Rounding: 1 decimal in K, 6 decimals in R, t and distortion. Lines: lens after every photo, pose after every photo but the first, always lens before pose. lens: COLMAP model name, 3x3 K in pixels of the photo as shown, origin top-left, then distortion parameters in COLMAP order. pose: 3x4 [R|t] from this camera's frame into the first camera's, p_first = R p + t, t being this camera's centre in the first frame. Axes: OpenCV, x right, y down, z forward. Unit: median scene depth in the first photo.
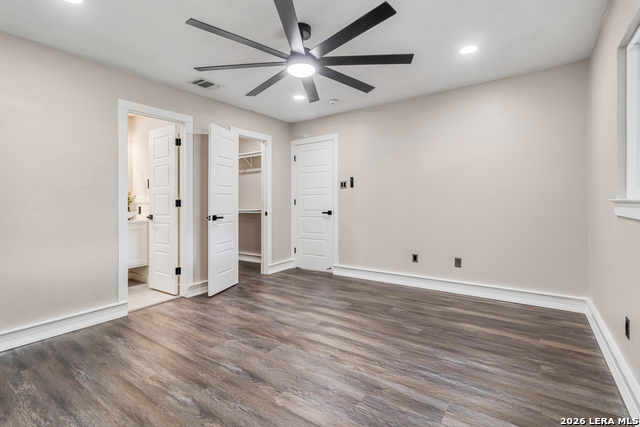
lens RADIAL K [[298.4, 0, 322.6], [0, 298.4, 208.4], [0, 0, 1]] dist [0.009772, 0.001062]
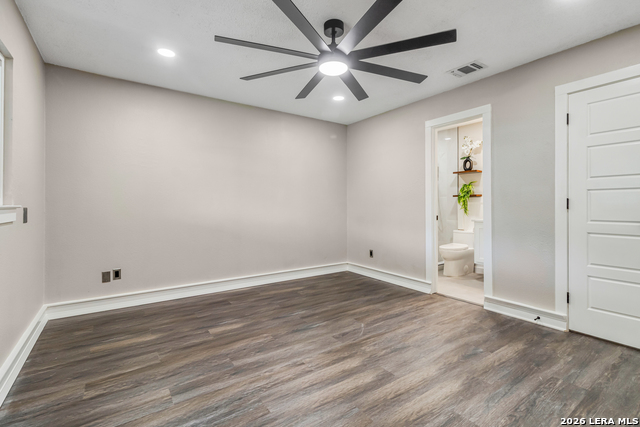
lens RADIAL K [[298.4, 0, 320.8], [0, 298.4, 210.6], [0, 0, 1]] dist [0.009772, 0.001062]
pose [[-0.342495, 0.028453, -0.939089, 0.864454], [-0.012159, 0.999323, 0.034712, -0.033724], [0.939441, 0.023308, -0.341917, 1.311999]]
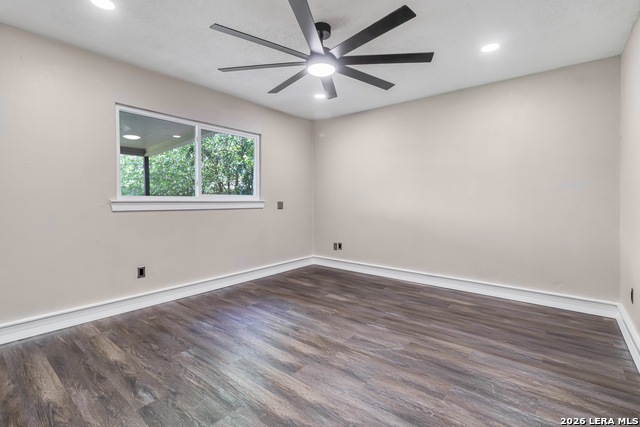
lens RADIAL K [[298.4, 0, 319.1], [0, 298.4, 199.2], [0, 0, 1]] dist [0.009772, 0.001062]
pose [[-0.996823, 0.012990, 0.078581, -0.148616], [0.013986, 0.999829, 0.012138, -0.035813], [-0.078409, 0.013198, -0.996834, 2.065890]]
